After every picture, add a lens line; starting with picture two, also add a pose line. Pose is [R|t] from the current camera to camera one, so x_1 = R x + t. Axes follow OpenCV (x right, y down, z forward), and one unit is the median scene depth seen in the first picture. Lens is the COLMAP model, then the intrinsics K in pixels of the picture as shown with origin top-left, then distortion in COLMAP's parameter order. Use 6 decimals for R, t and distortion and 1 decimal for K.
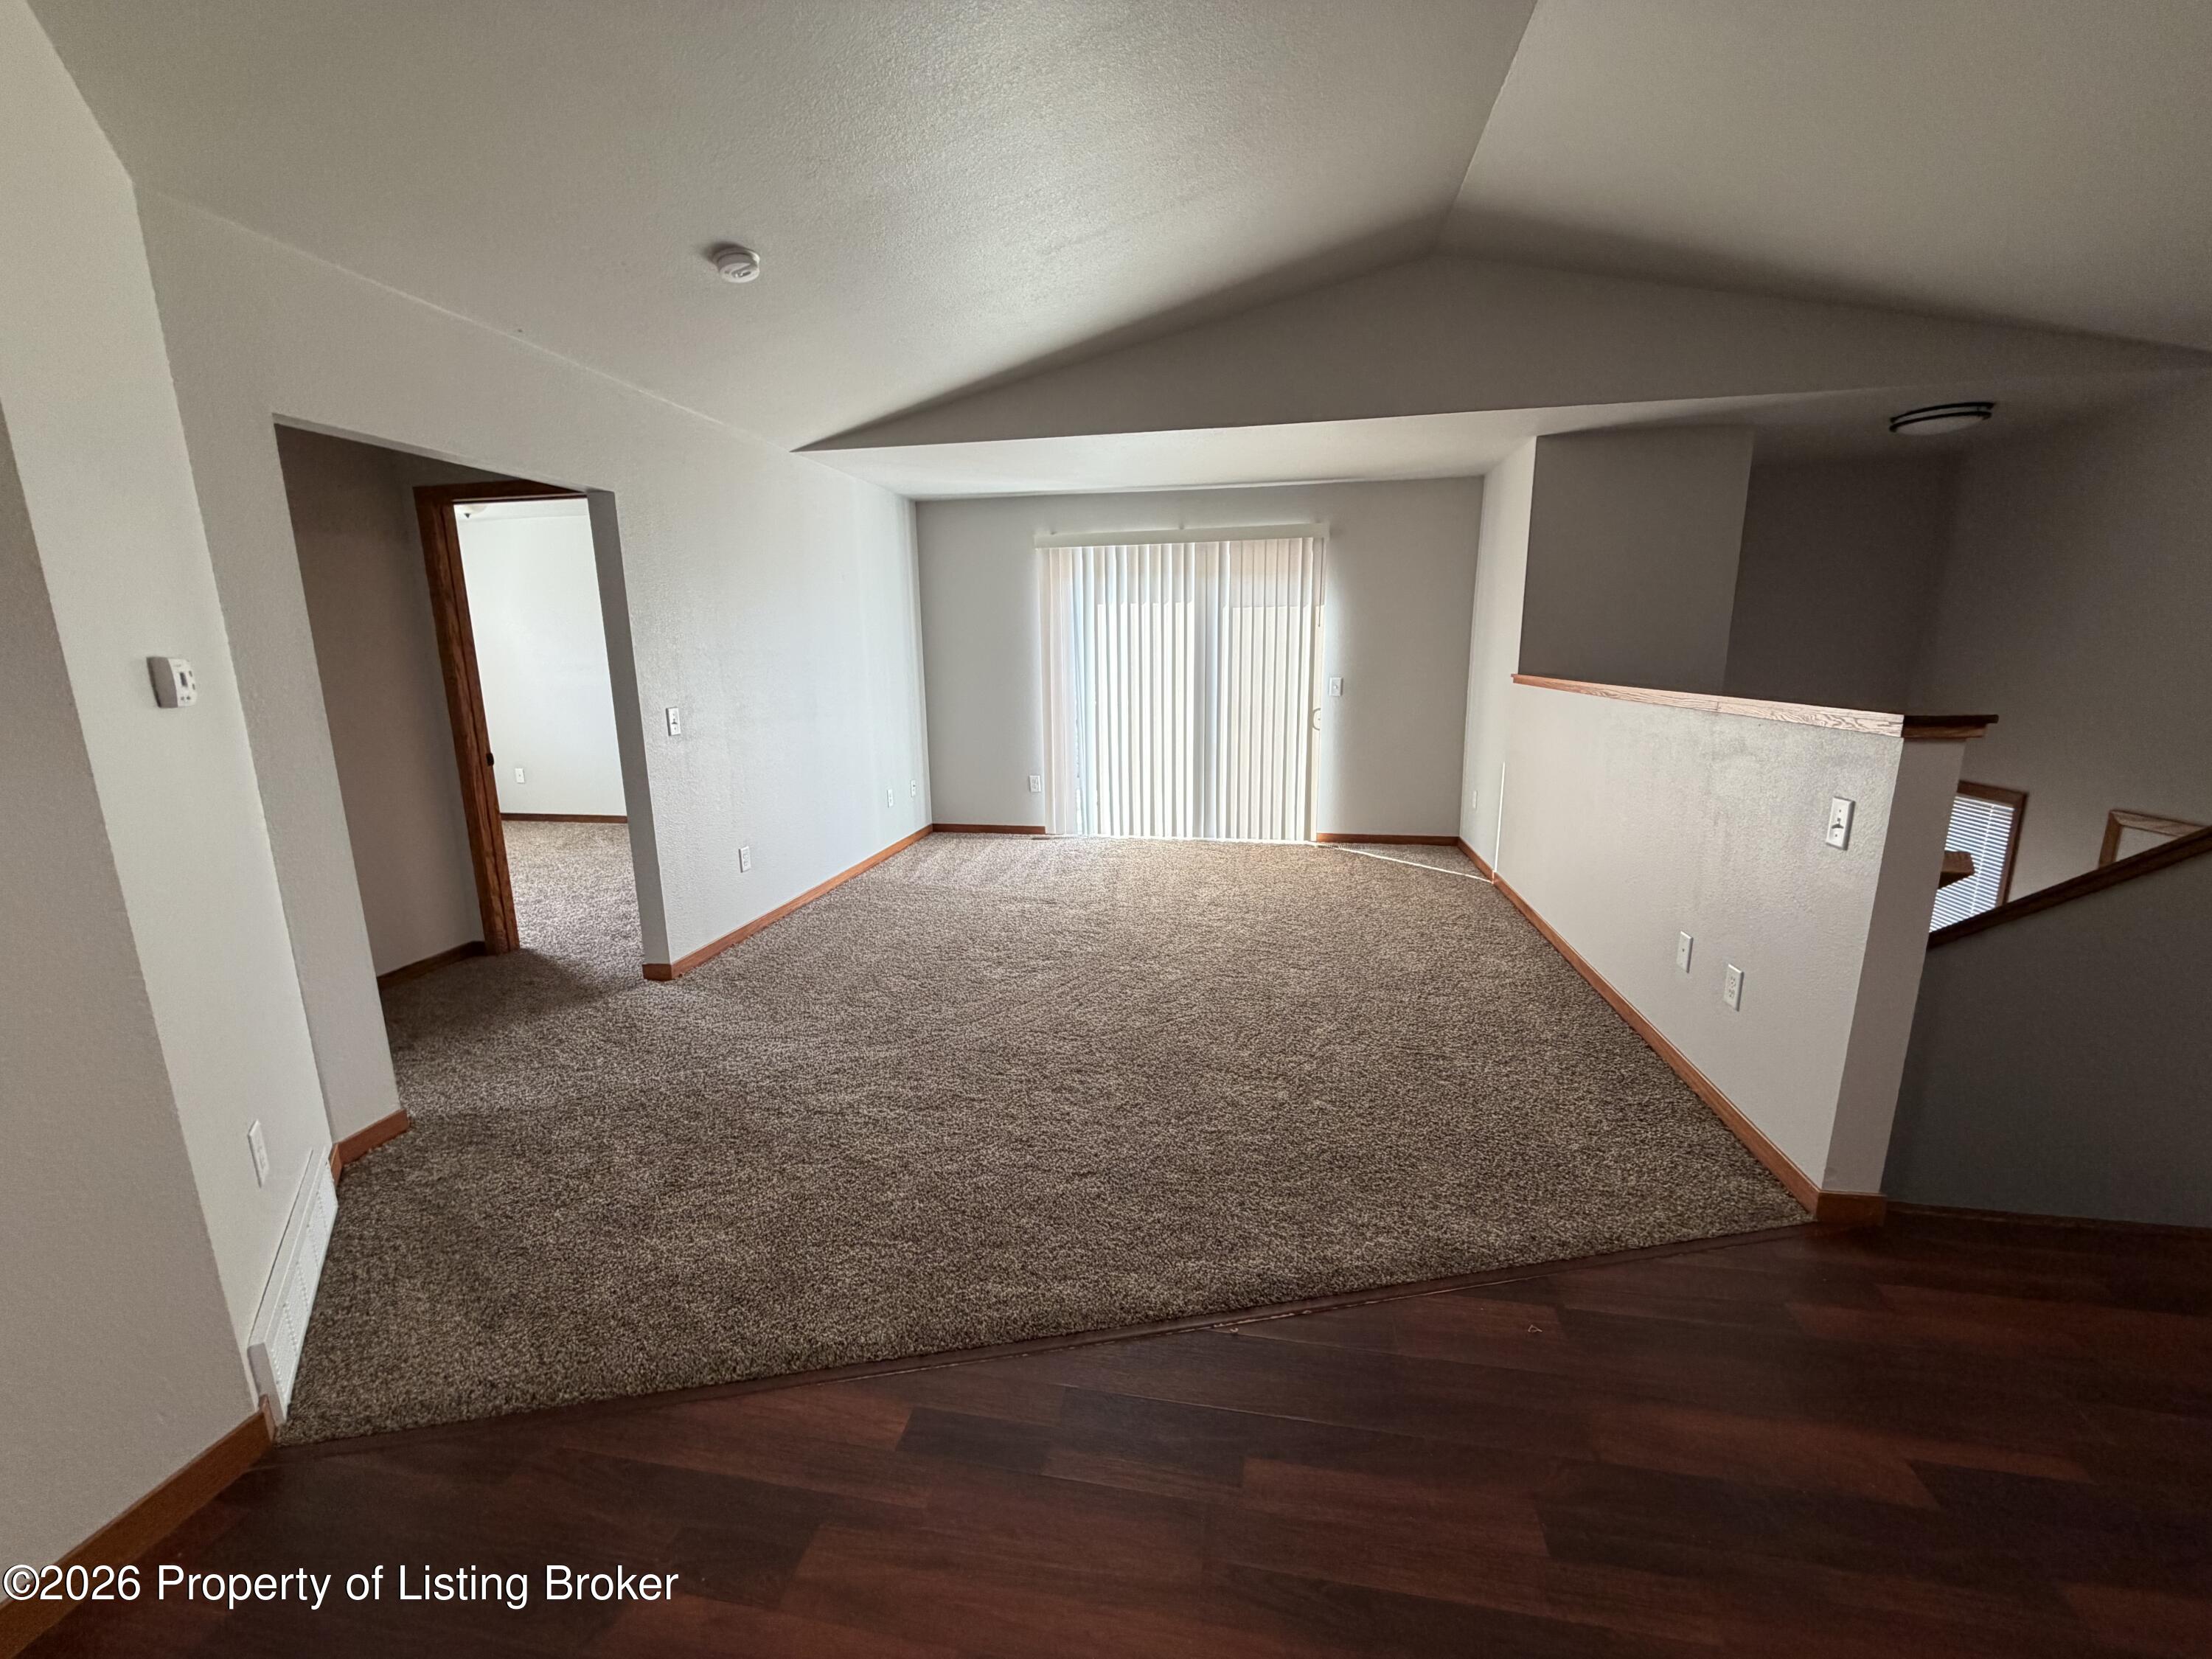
lens RADIAL K [[877.0, 0, 1100.5], [0, 877.0, 831.8], [0, 0, 1]] dist [0.000268, 0.000333]
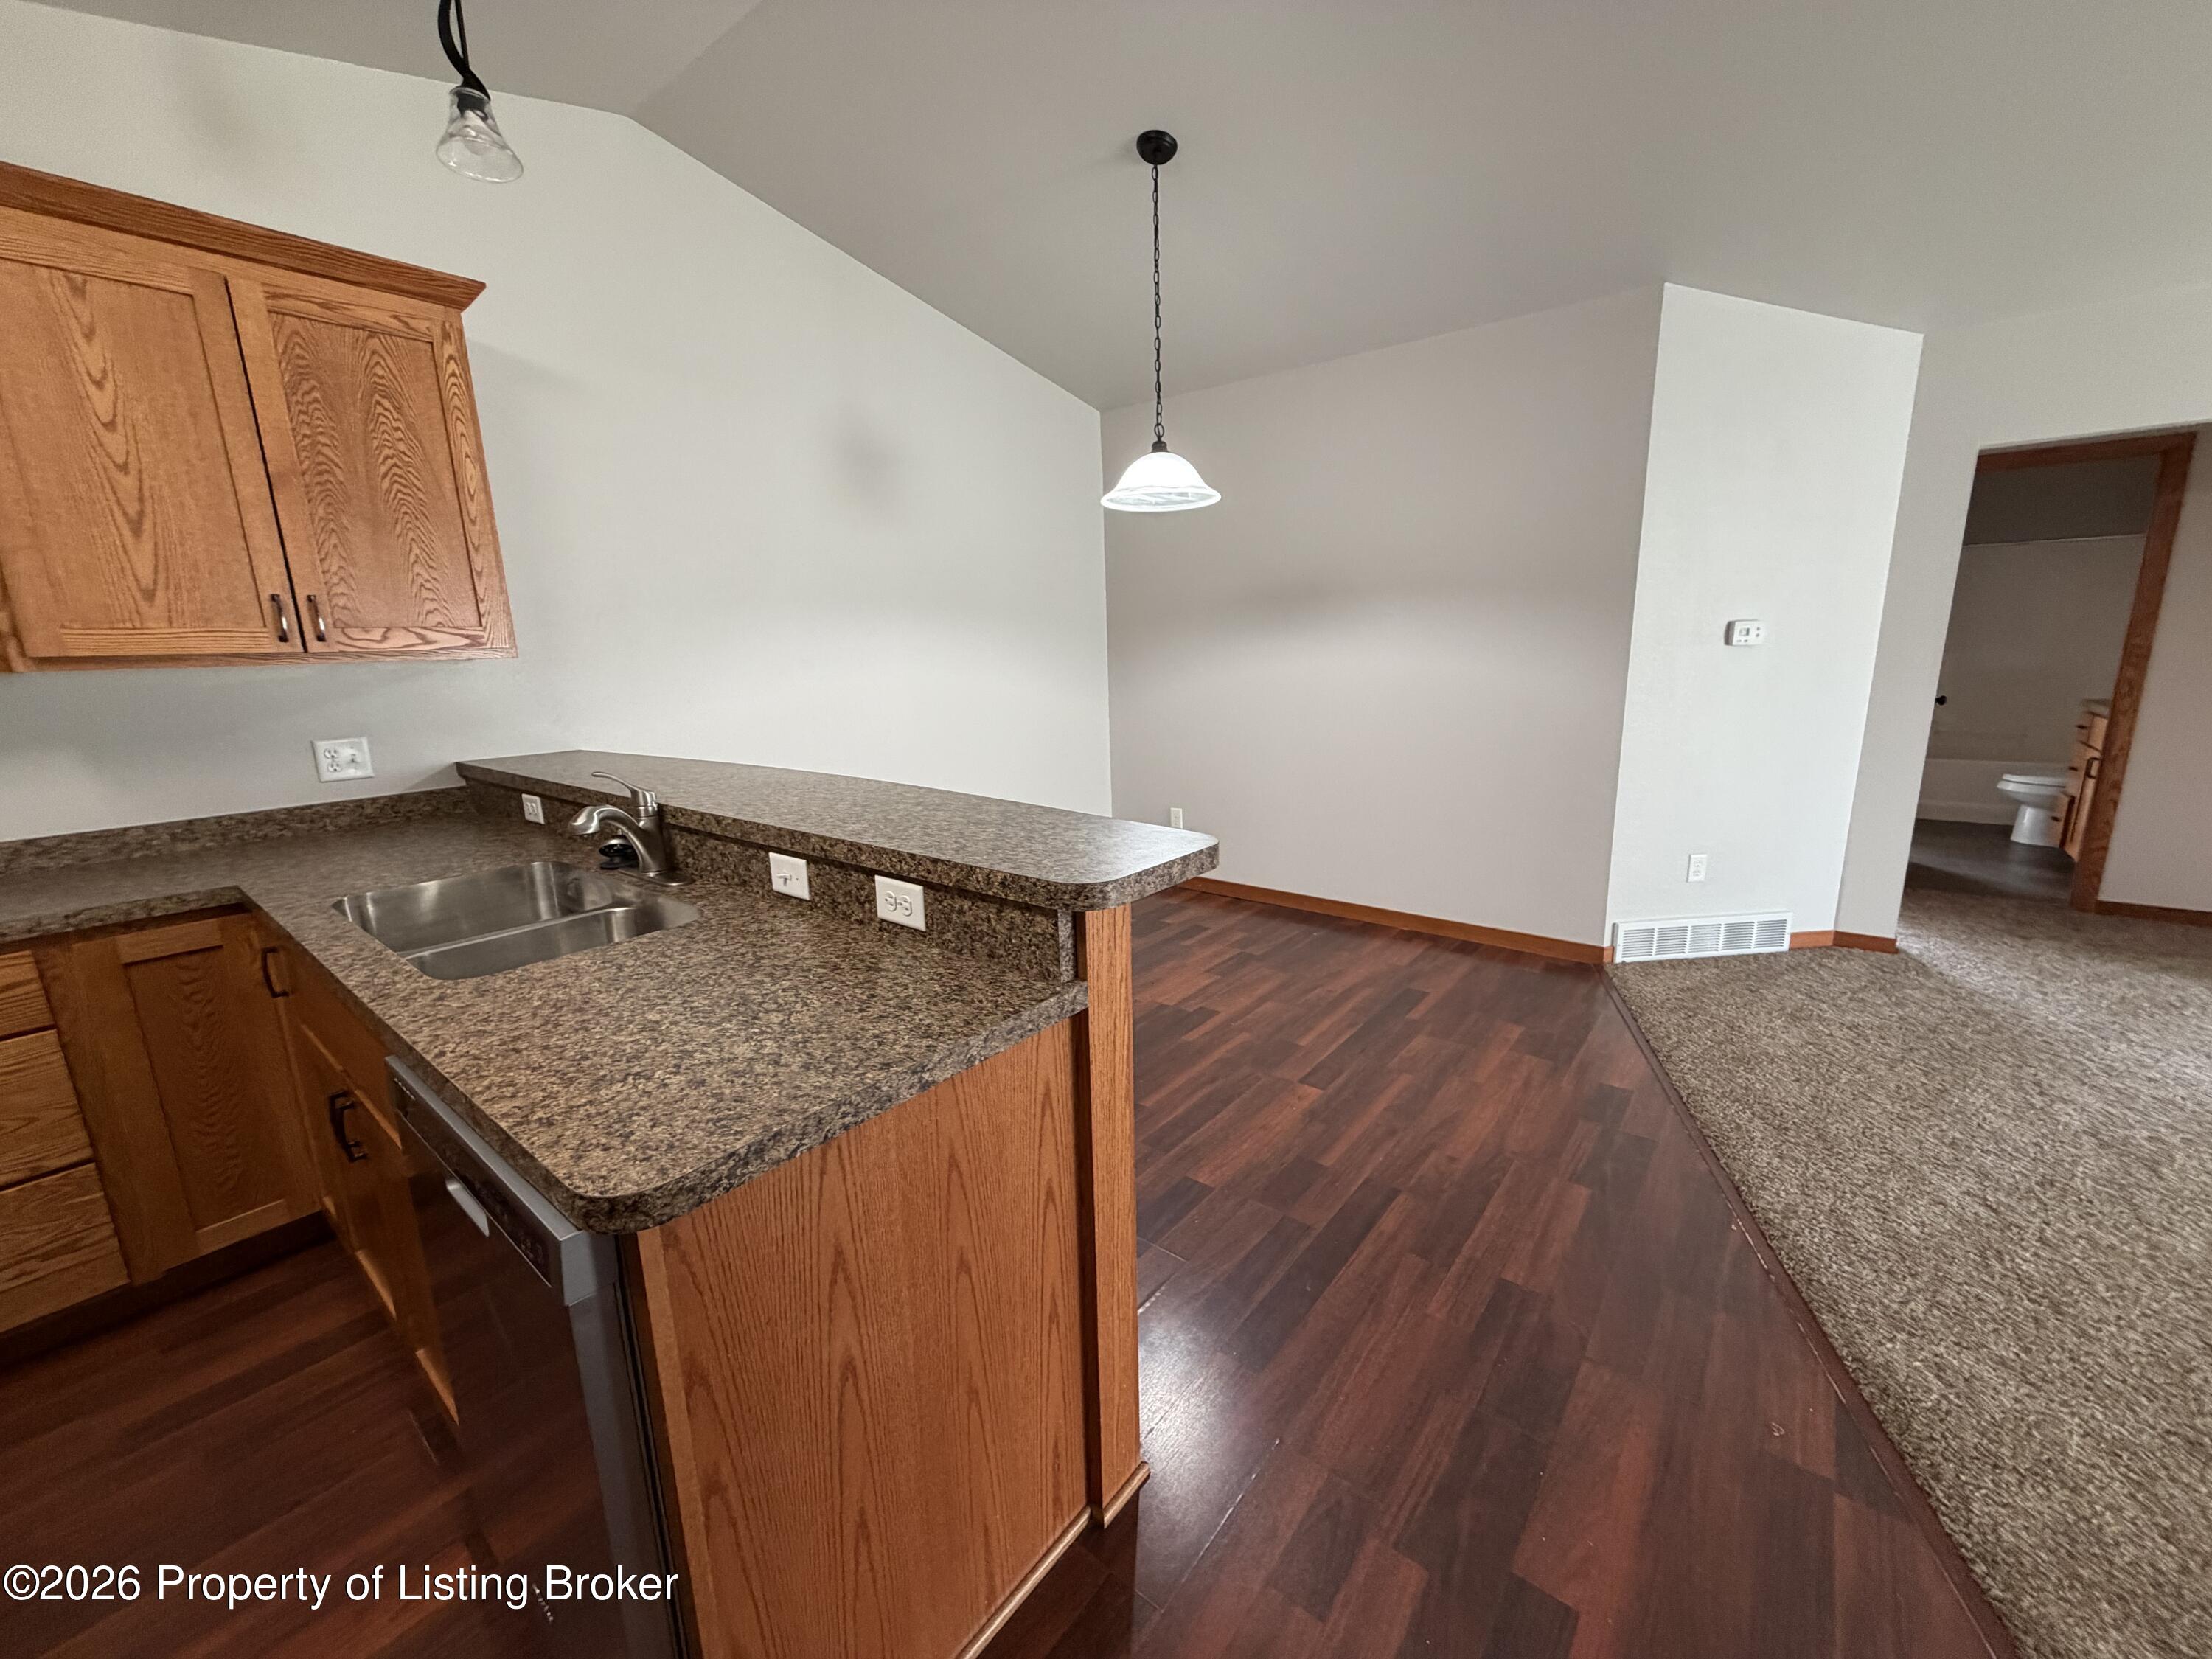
lens RADIAL K [[877.0, 0, 1098.0], [0, 877.0, 832.5], [0, 0, 1]] dist [0.000268, 0.000333]
pose [[-0.479572, 0.210961, -0.851766, 0.617475], [-0.141828, 0.939274, 0.312488, -0.064536], [0.865965, 0.270665, -0.420530, 0.277813]]
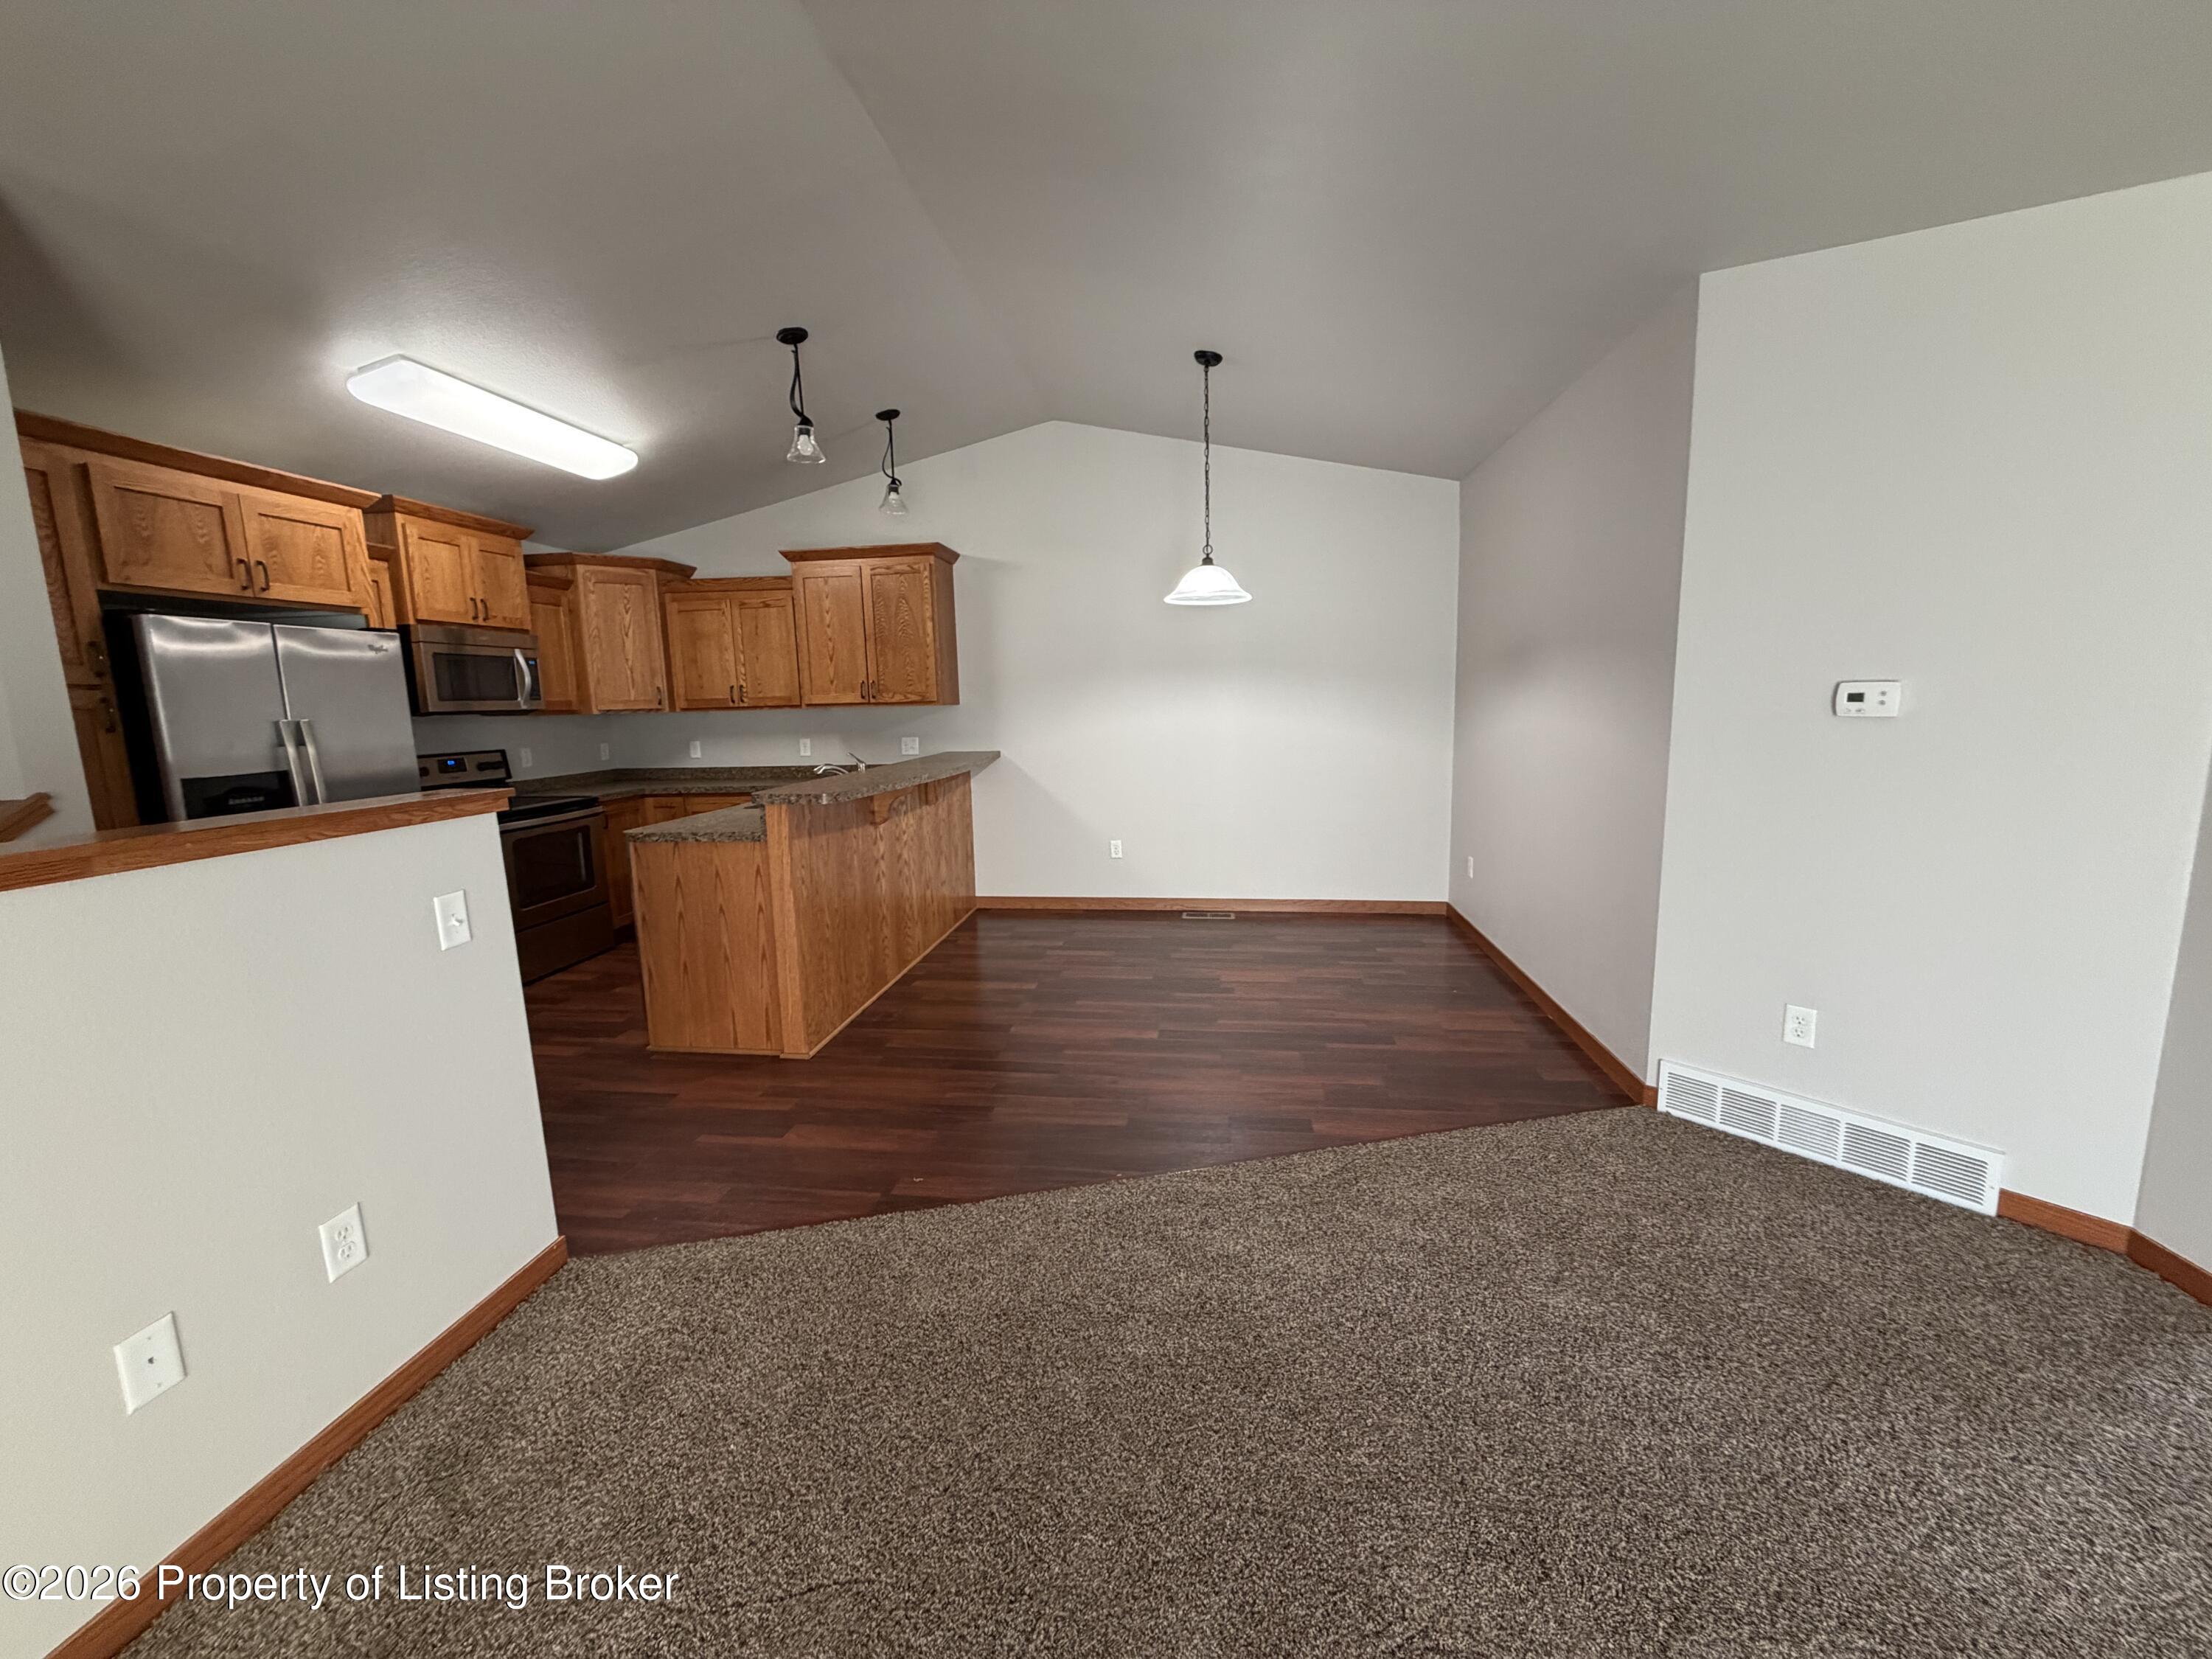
lens RADIAL K [[877.0, 0, 1099.3], [0, 877.0, 828.4], [0, 0, 1]] dist [0.000268, 0.000333]
pose [[-0.998144, 0.044515, -0.041545, 0.099613], [0.027648, 0.939246, 0.342128, -0.200980], [0.054251, 0.340345, -0.938734, 0.953194]]
